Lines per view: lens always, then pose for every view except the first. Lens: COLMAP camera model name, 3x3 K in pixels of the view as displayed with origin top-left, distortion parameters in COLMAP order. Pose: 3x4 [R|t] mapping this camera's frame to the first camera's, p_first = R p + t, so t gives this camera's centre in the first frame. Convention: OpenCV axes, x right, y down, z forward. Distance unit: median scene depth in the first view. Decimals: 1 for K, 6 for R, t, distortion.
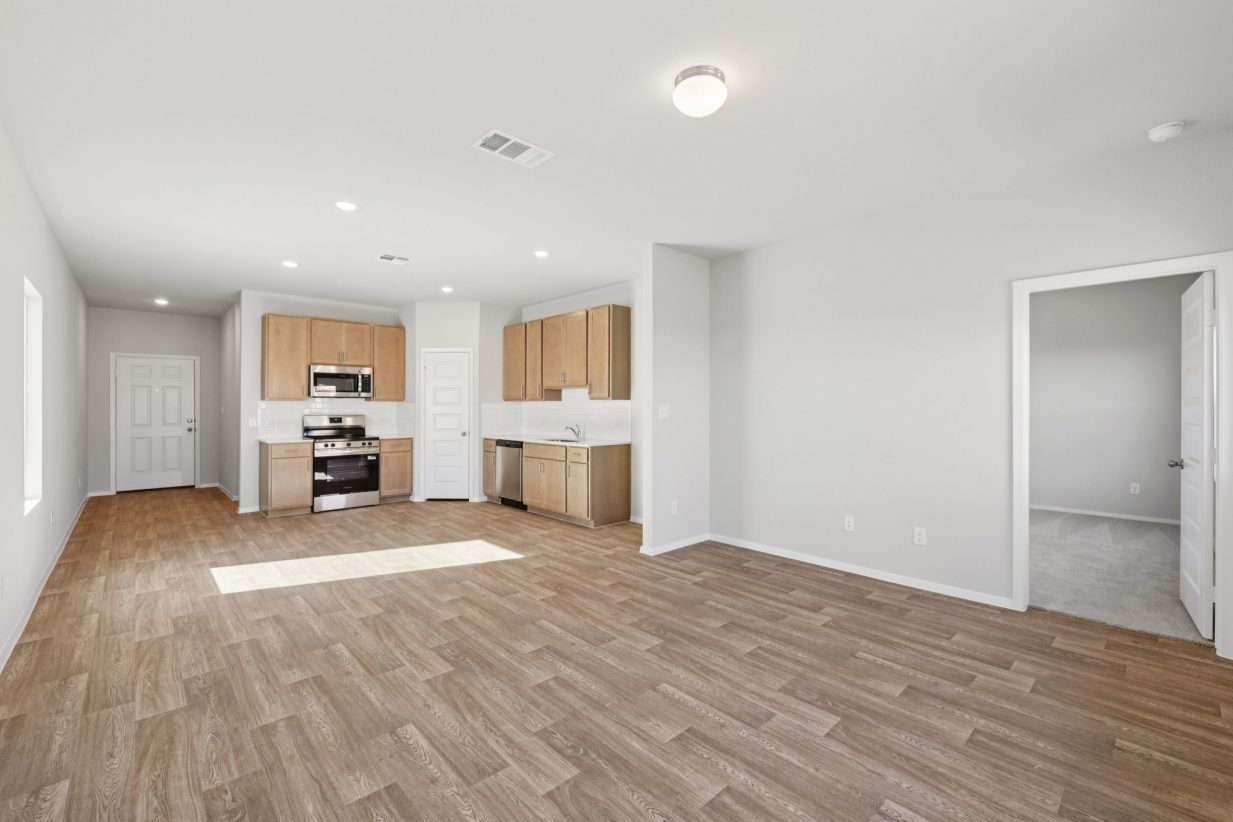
lens RADIAL K [[507.5, 0, 539.3], [0, 507.5, 392.7], [0, 0, 1]] dist [0.000784, -0.000169]
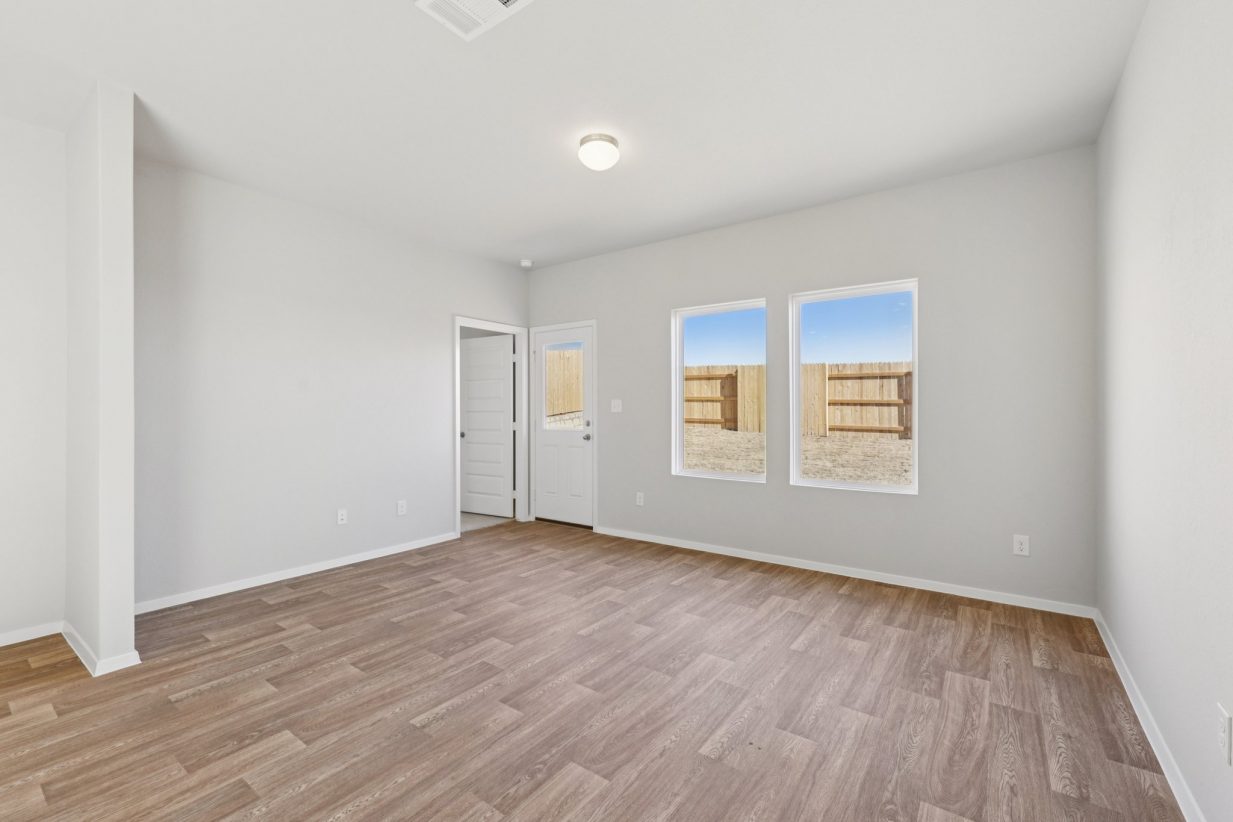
lens RADIAL K [[525.1, 0, 612.9], [0, 525.1, 415.2], [0, 0, 1]] dist [0.000342, 0.000397]
pose [[-0.262774, -0.008895, 0.964816, -0.668862], [-0.026159, 0.999656, 0.002091, 0.023595], [-0.964503, -0.024689, -0.262916, 0.839335]]
